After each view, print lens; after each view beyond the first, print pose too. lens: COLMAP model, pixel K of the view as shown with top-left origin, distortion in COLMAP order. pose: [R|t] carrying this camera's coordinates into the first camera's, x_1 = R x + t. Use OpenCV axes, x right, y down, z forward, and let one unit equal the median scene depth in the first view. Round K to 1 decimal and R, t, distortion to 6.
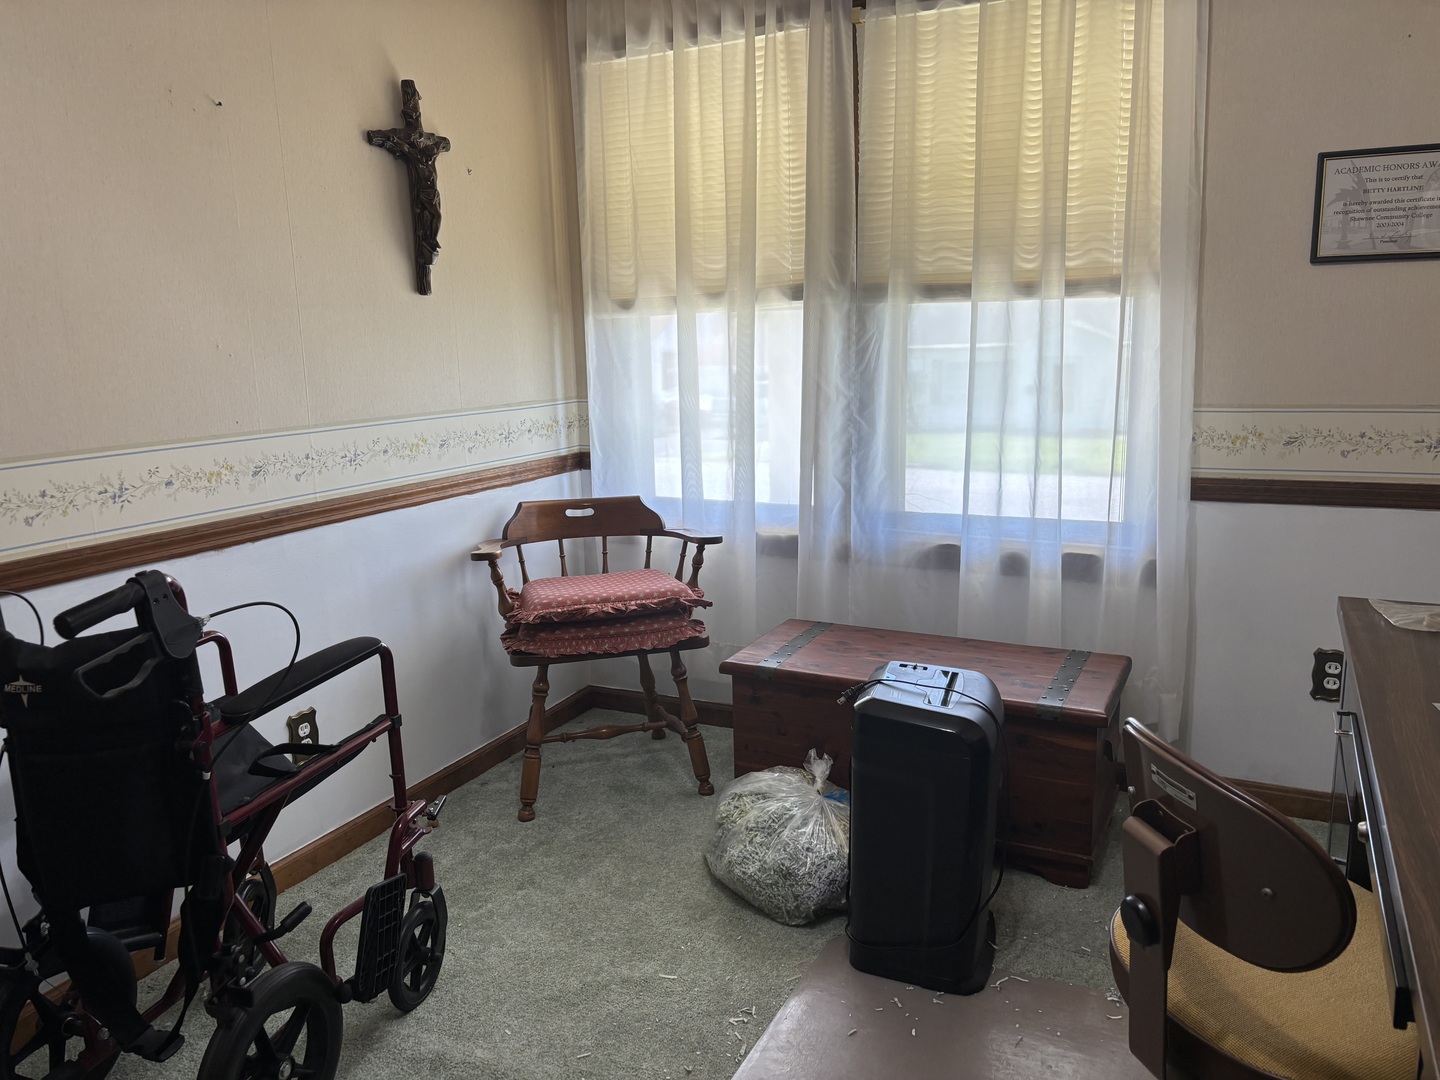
lens RADIAL K [[1081.4, 0, 710.5], [0, 1081.4, 541.1], [0, 0, 1]] dist [0.032424, -0.030581]
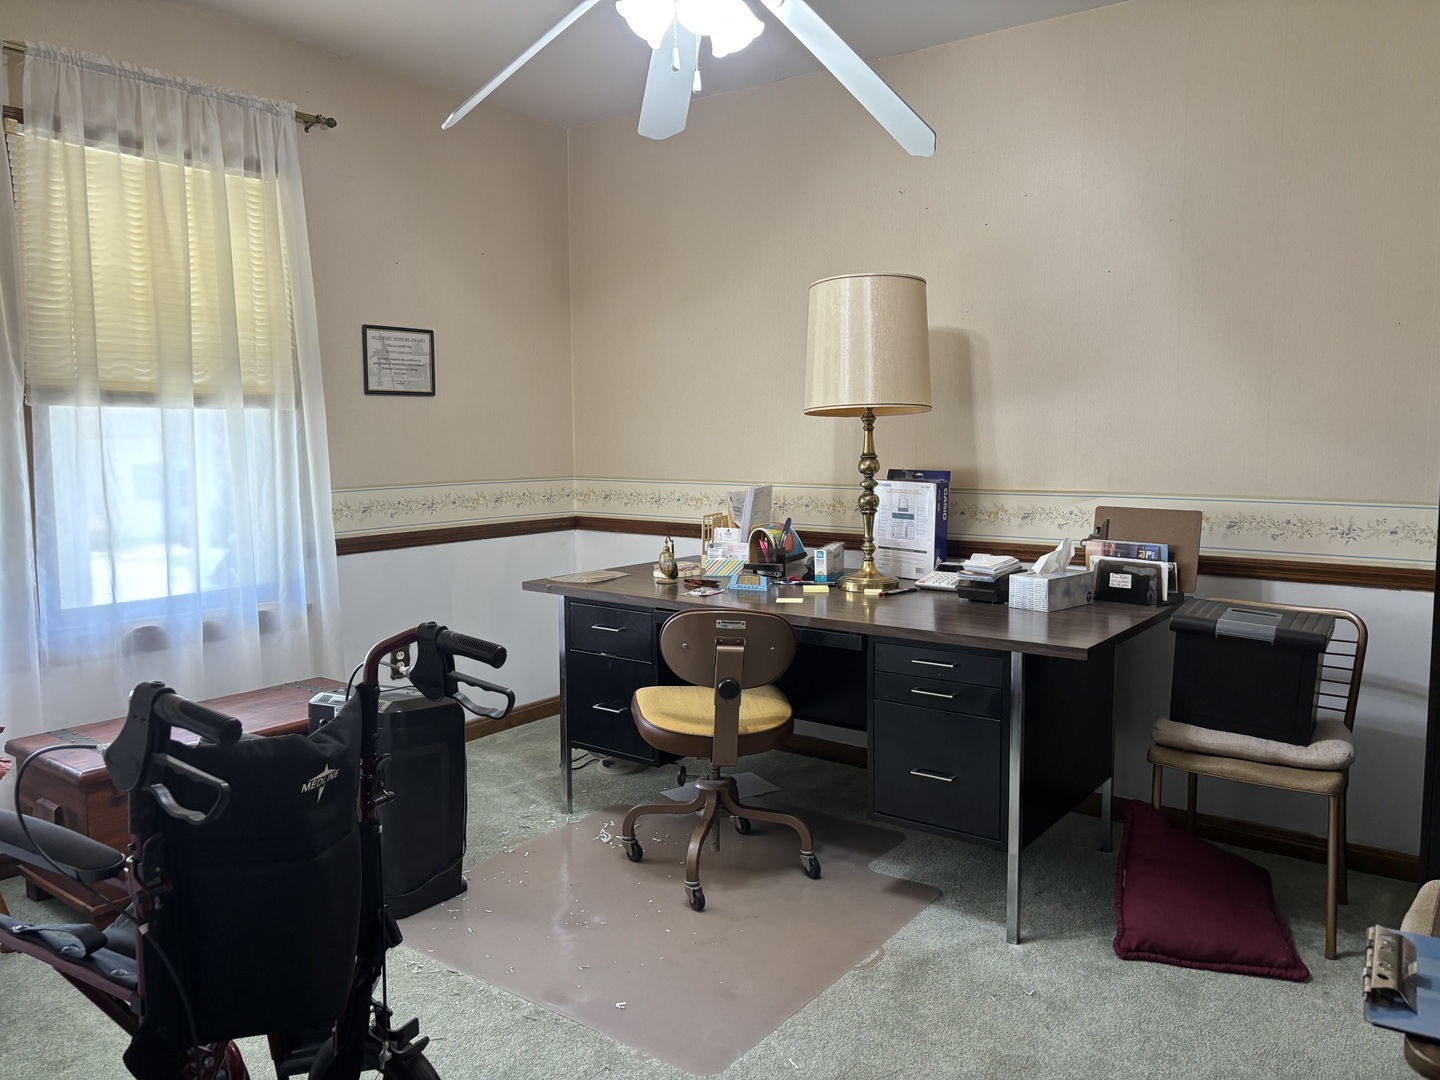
lens RADIAL K [[1081.4, 0, 710.5], [0, 1081.4, 541.1], [0, 0, 1]] dist [0.032424, -0.030581]
pose [[0.180965, -0.078974, 0.980314, -0.803221], [0.189676, 0.980860, 0.044004, -0.024985], [-0.965026, 0.177979, 0.192481, 0.253495]]
